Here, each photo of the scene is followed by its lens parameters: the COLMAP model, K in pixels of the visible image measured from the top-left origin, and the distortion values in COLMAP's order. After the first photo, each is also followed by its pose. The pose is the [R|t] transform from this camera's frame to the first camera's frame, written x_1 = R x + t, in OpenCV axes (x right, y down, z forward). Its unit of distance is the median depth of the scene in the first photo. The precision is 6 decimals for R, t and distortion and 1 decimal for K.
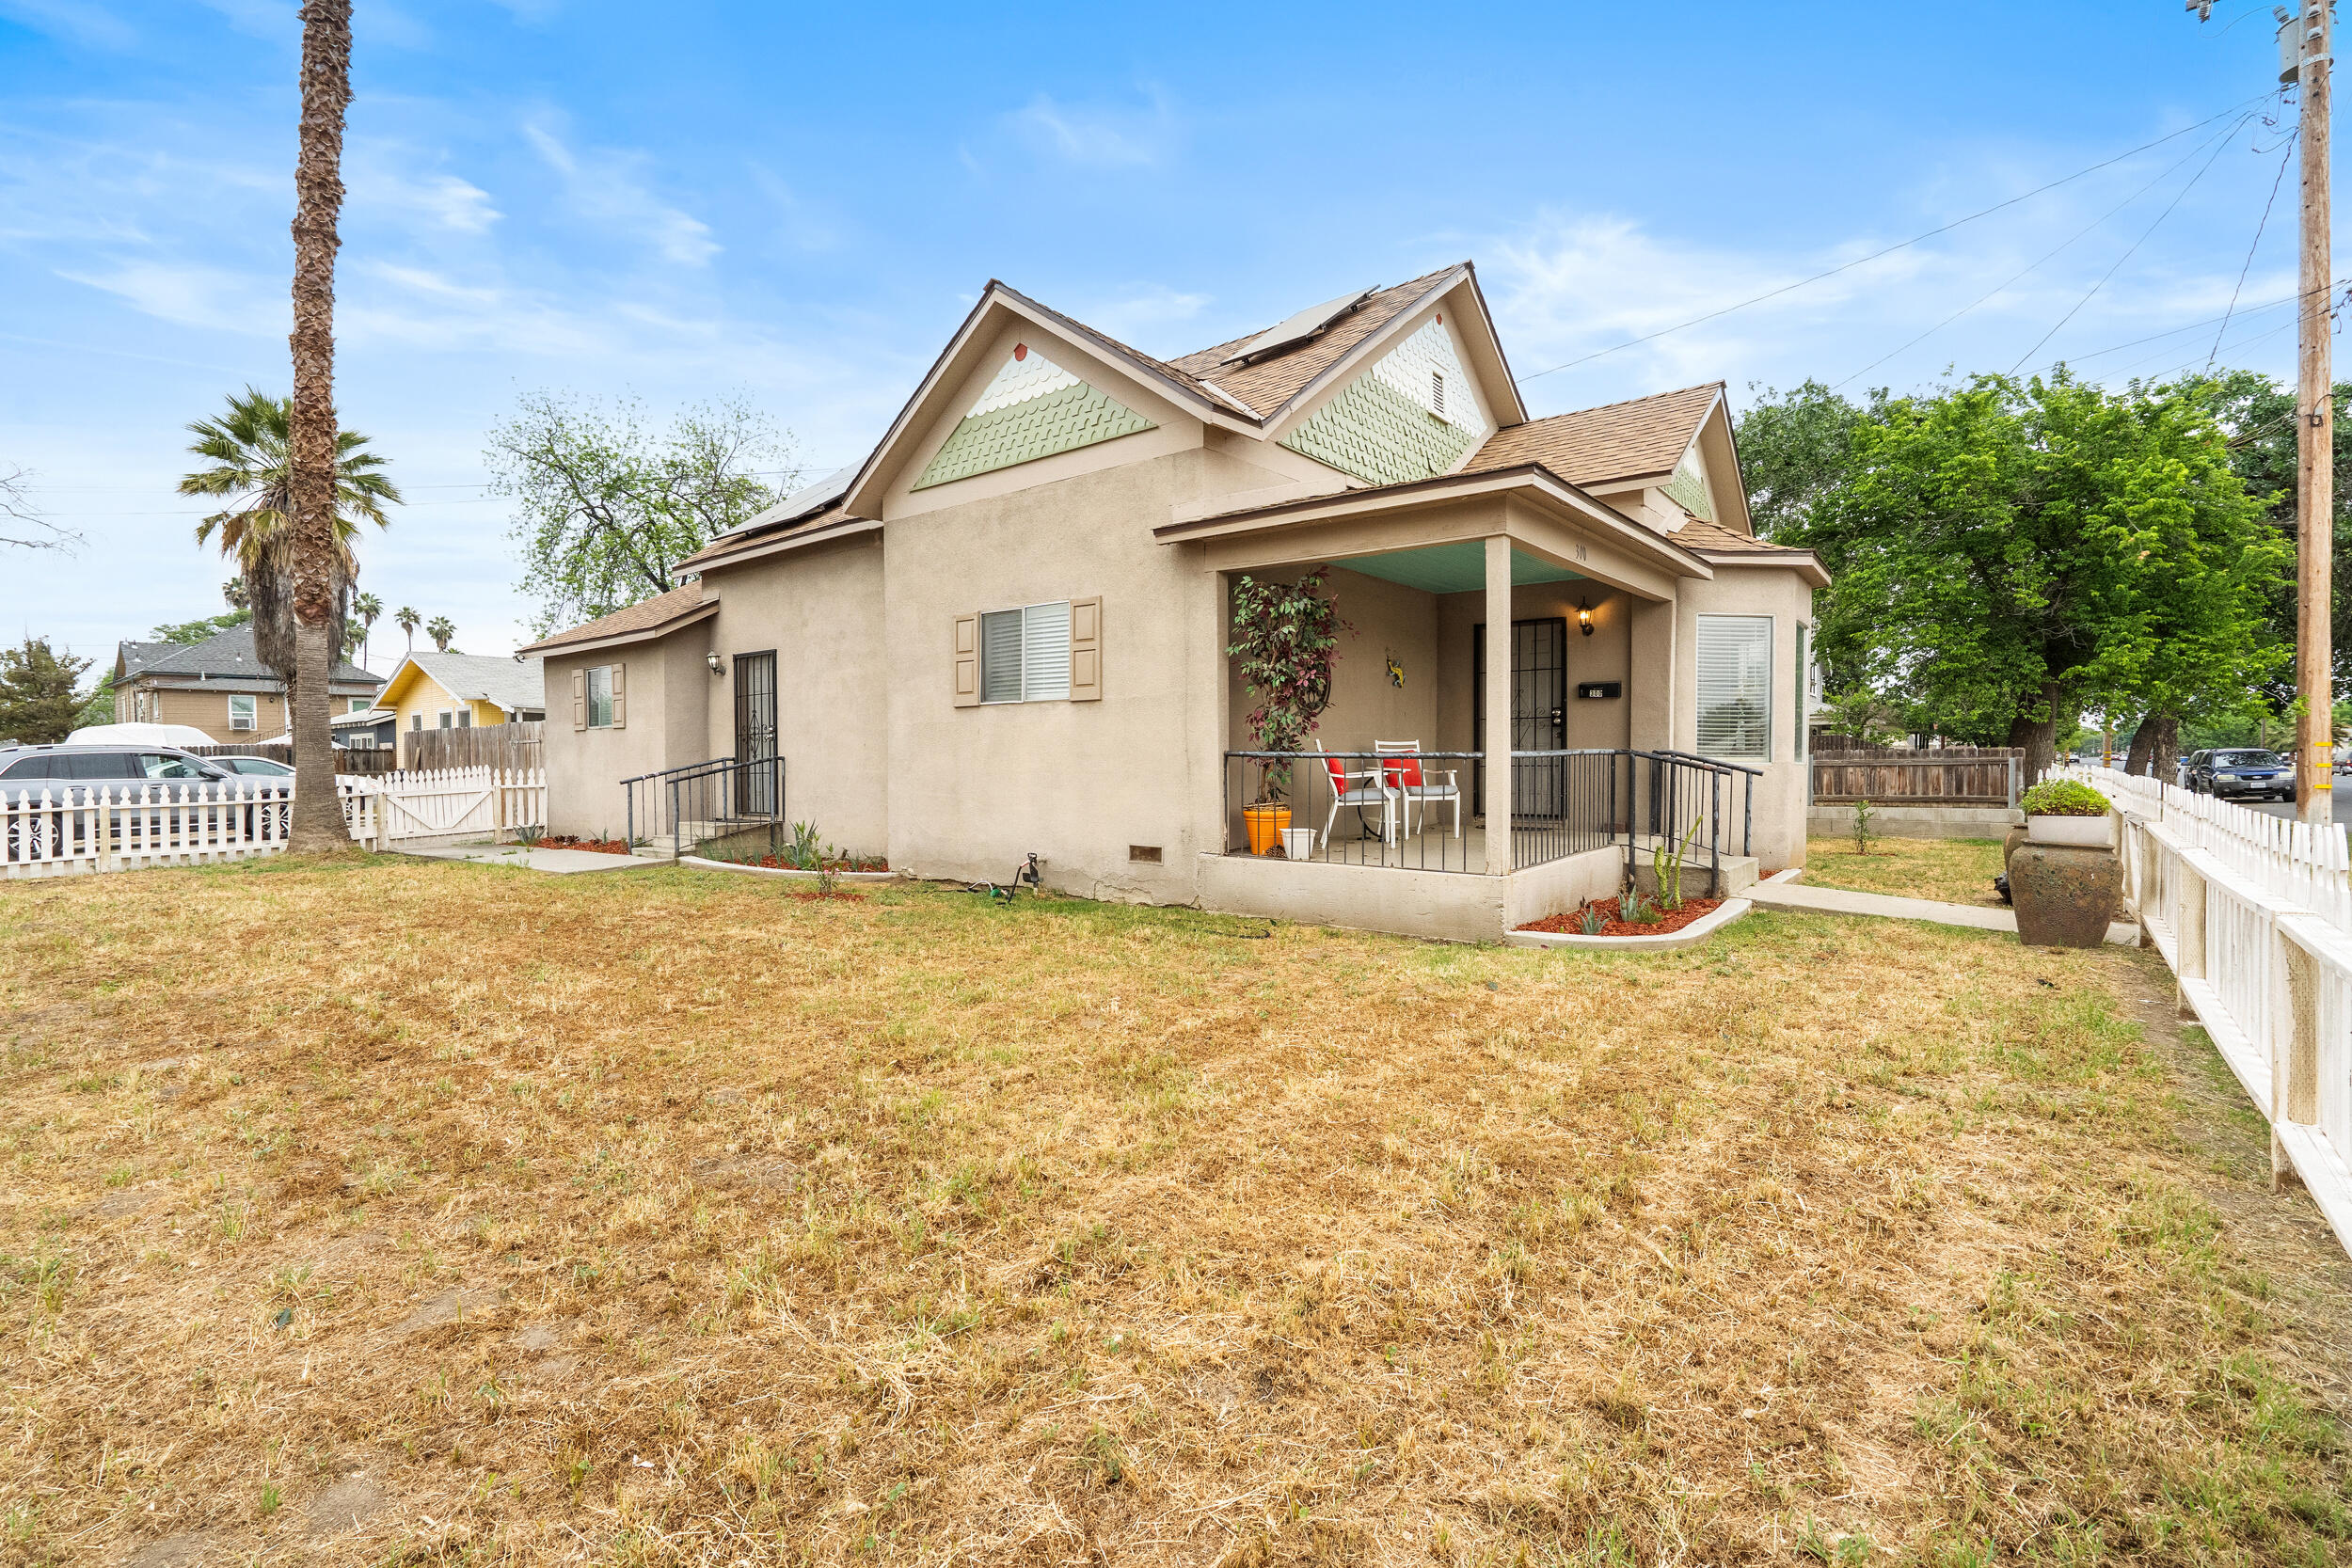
lens RADIAL K [[1073.3, 0, 1170.6], [0, 1073.3, 775.1], [0, 0, 1]] dist [-0.000992, 0.000318]
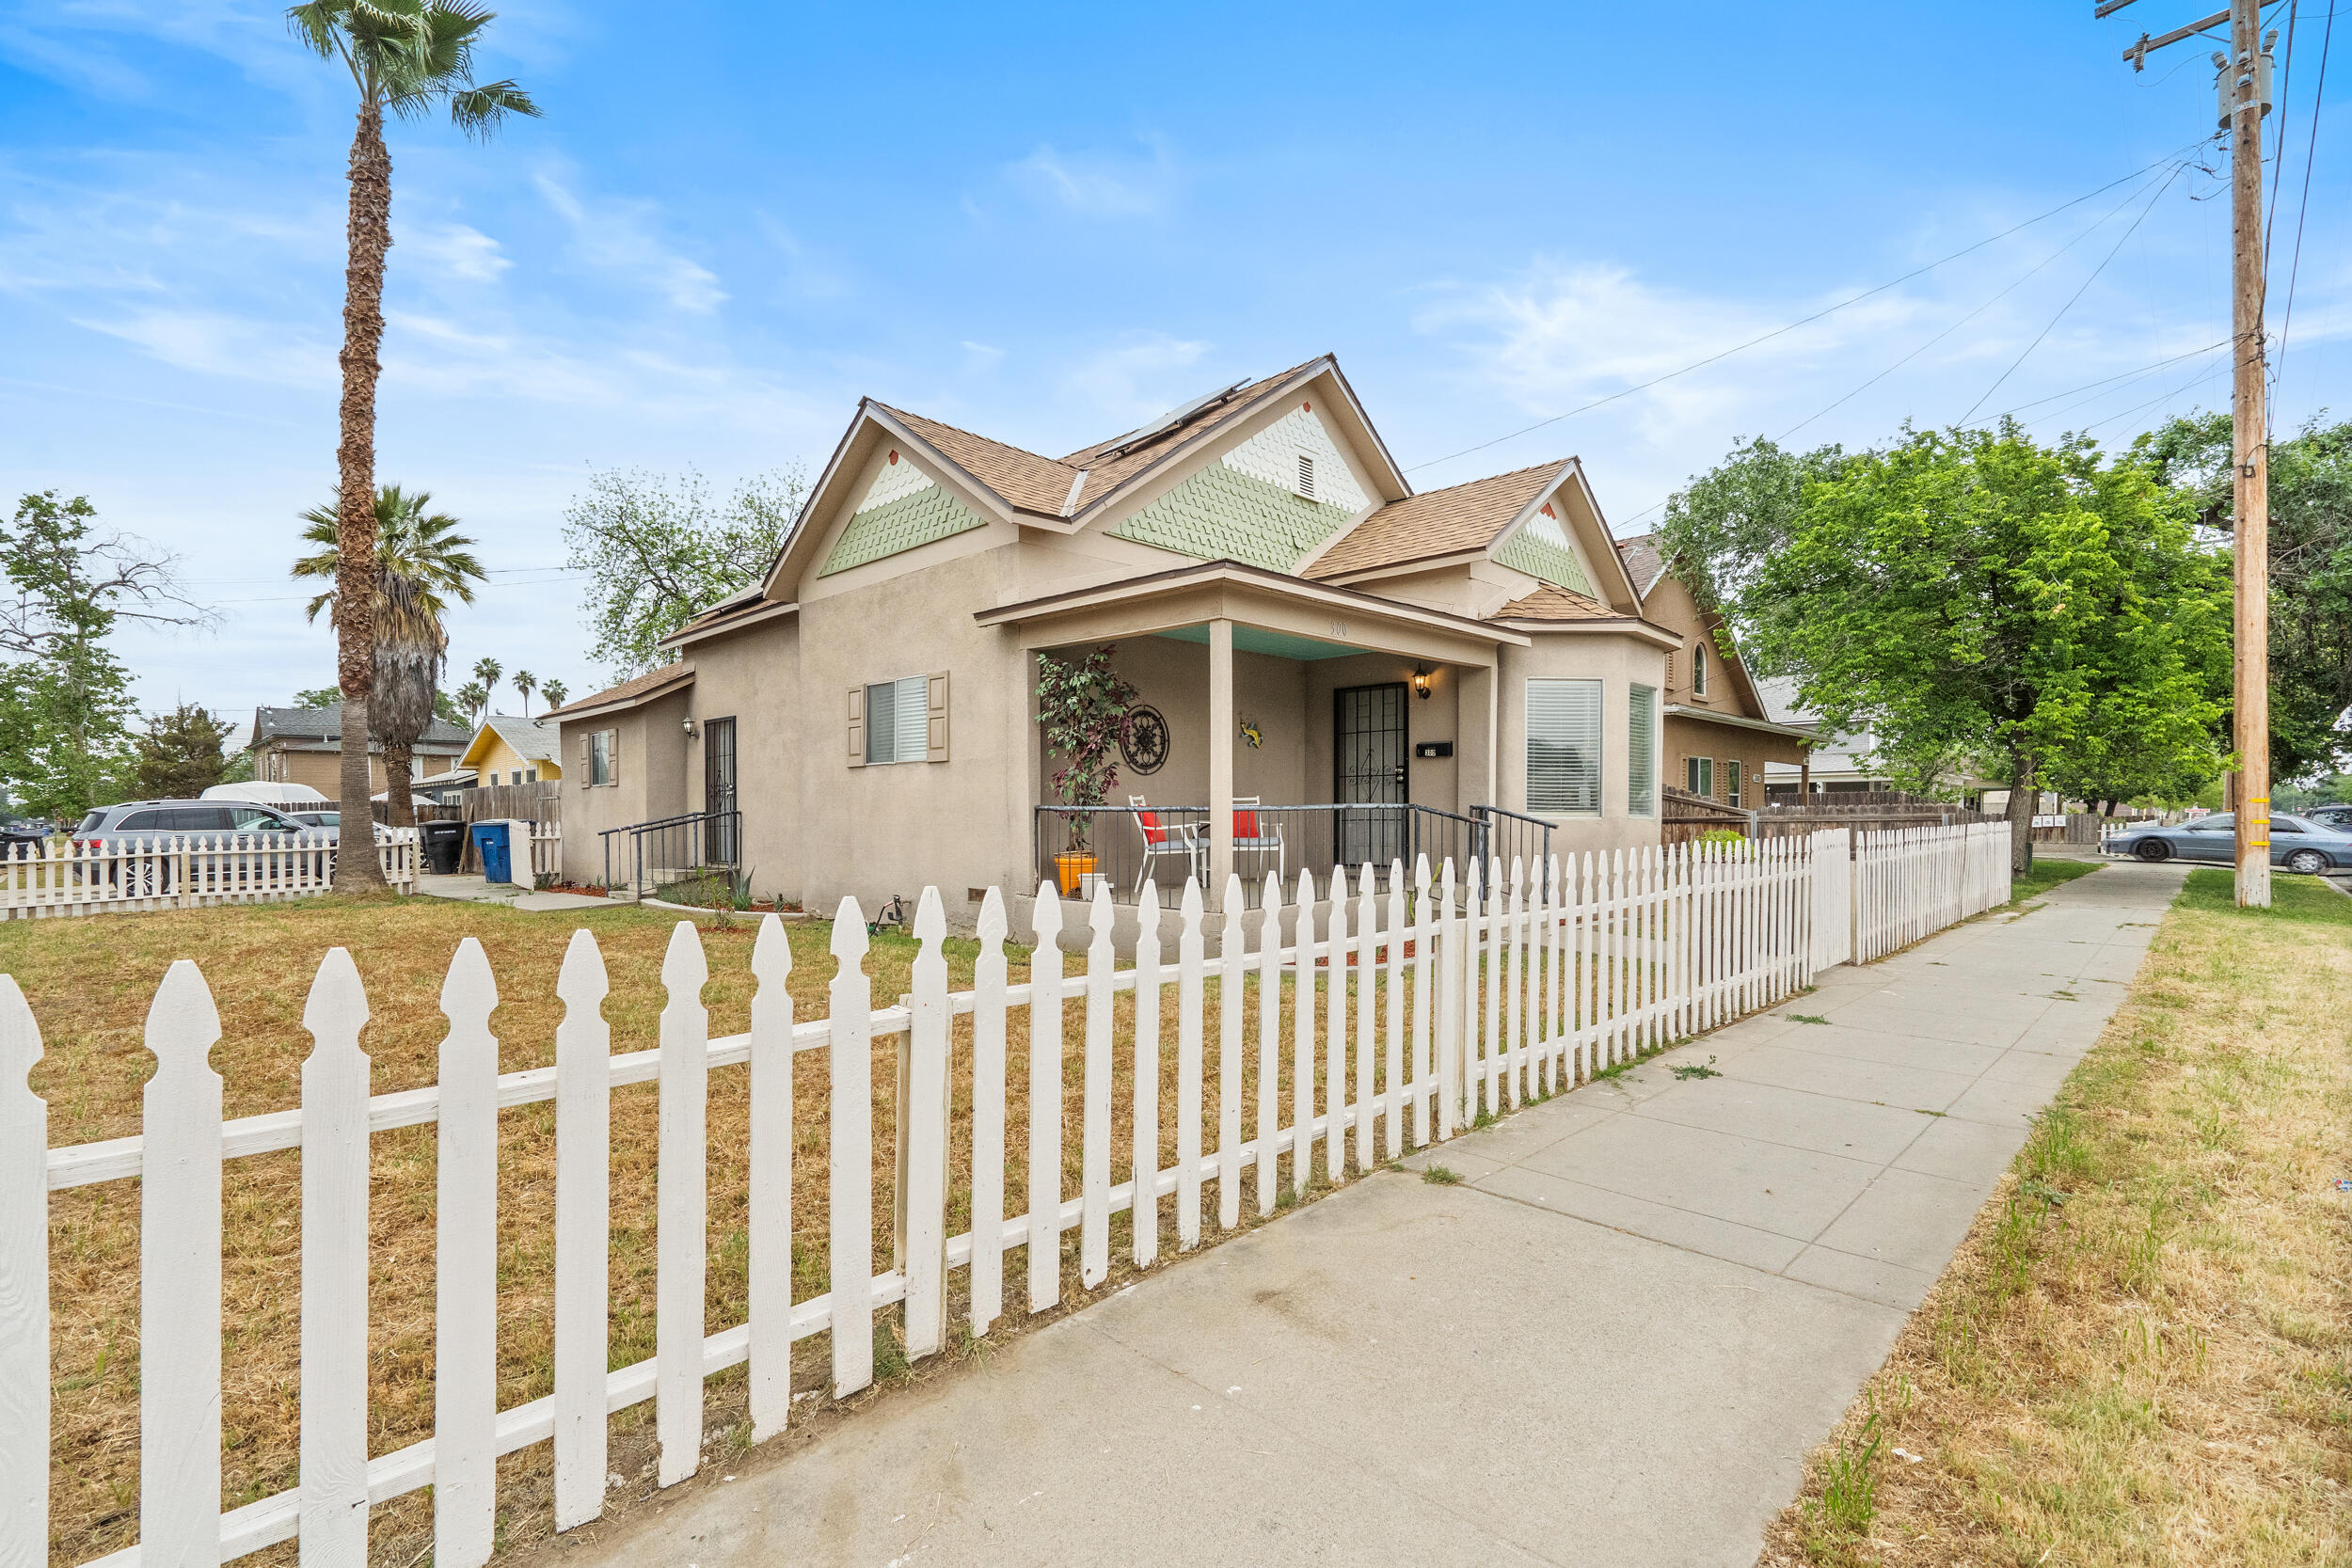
lens RADIAL K [[1073.3, 0, 1136.7], [0, 1073.3, 820.9], [0, 0, 1]] dist [-0.000992, 0.000318]
pose [[0.995633, 0.001709, -0.093334, 0.149175], [-0.002608, 0.999951, -0.009511, 0.002477], [0.093313, 0.009713, 0.995589, -0.074082]]
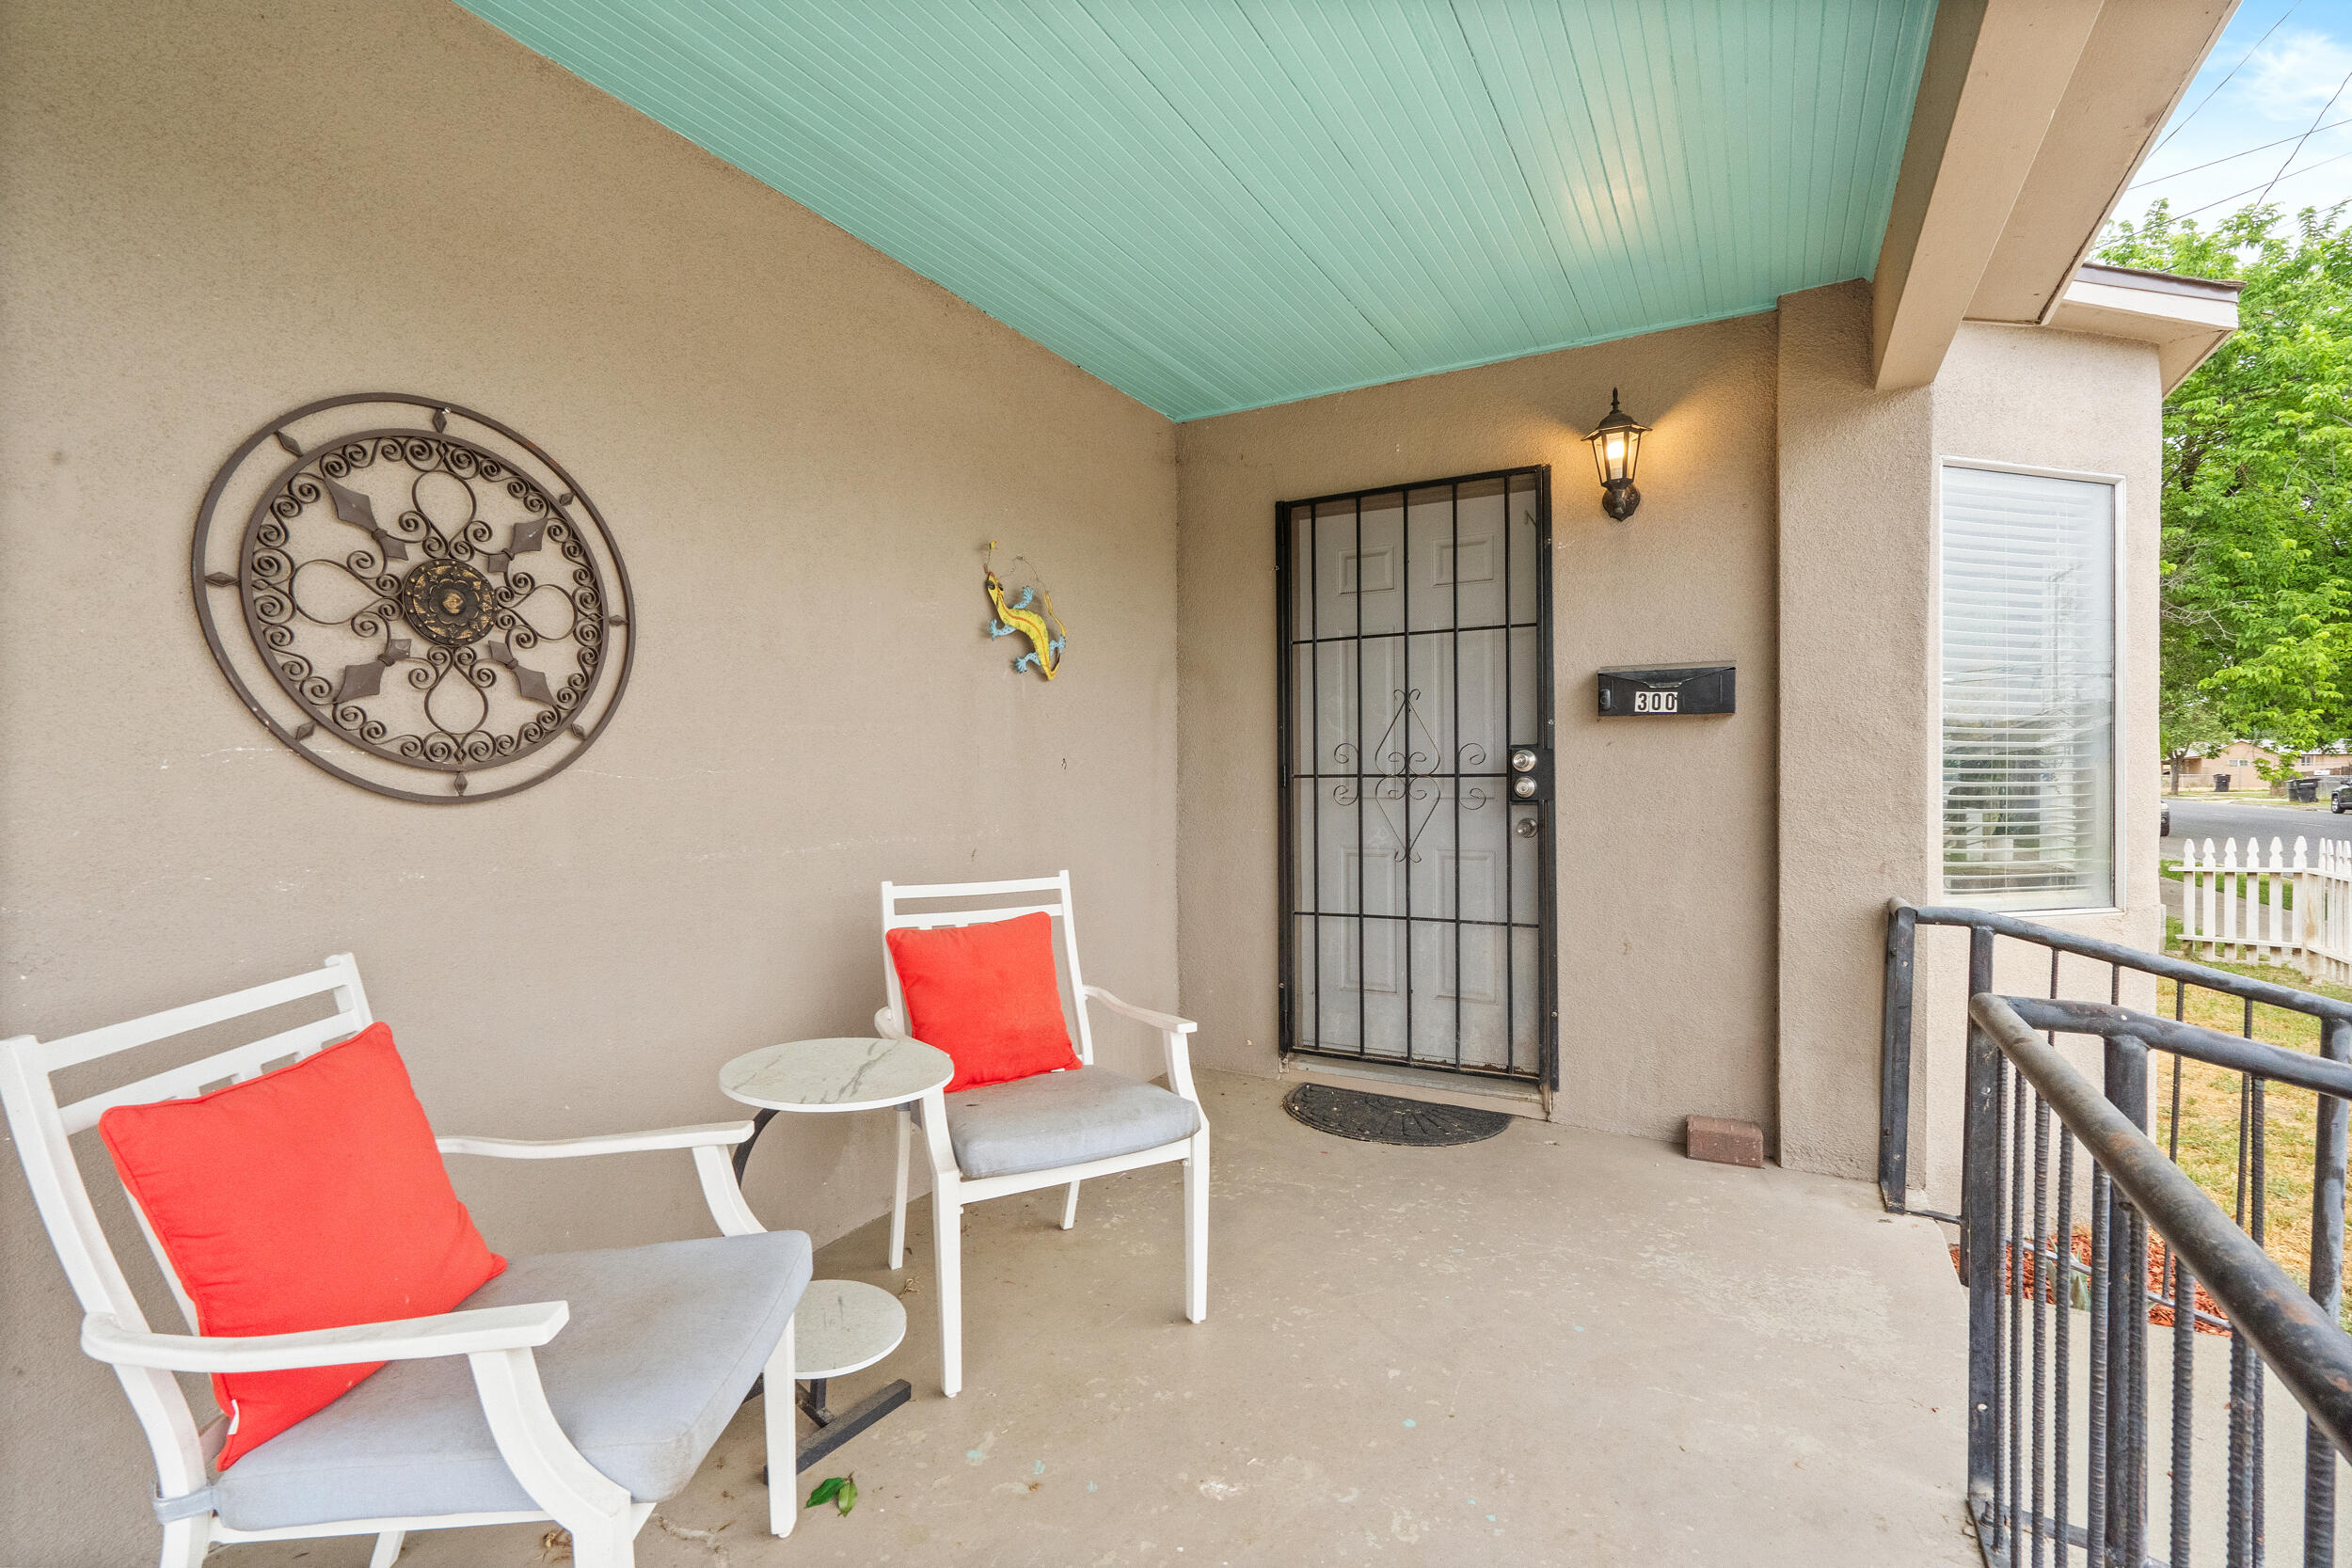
lens RADIAL K [[1073.3, 0, 1170.5], [0, 1073.3, 785.9], [0, 0, 1]] dist [-0.000992, 0.000318]
pose [[0.986082, -0.004719, 0.166193, 0.150782], [0.004824, 0.999988, -0.000227, -0.038277], [-0.166190, 0.001026, 0.986093, 0.525782]]
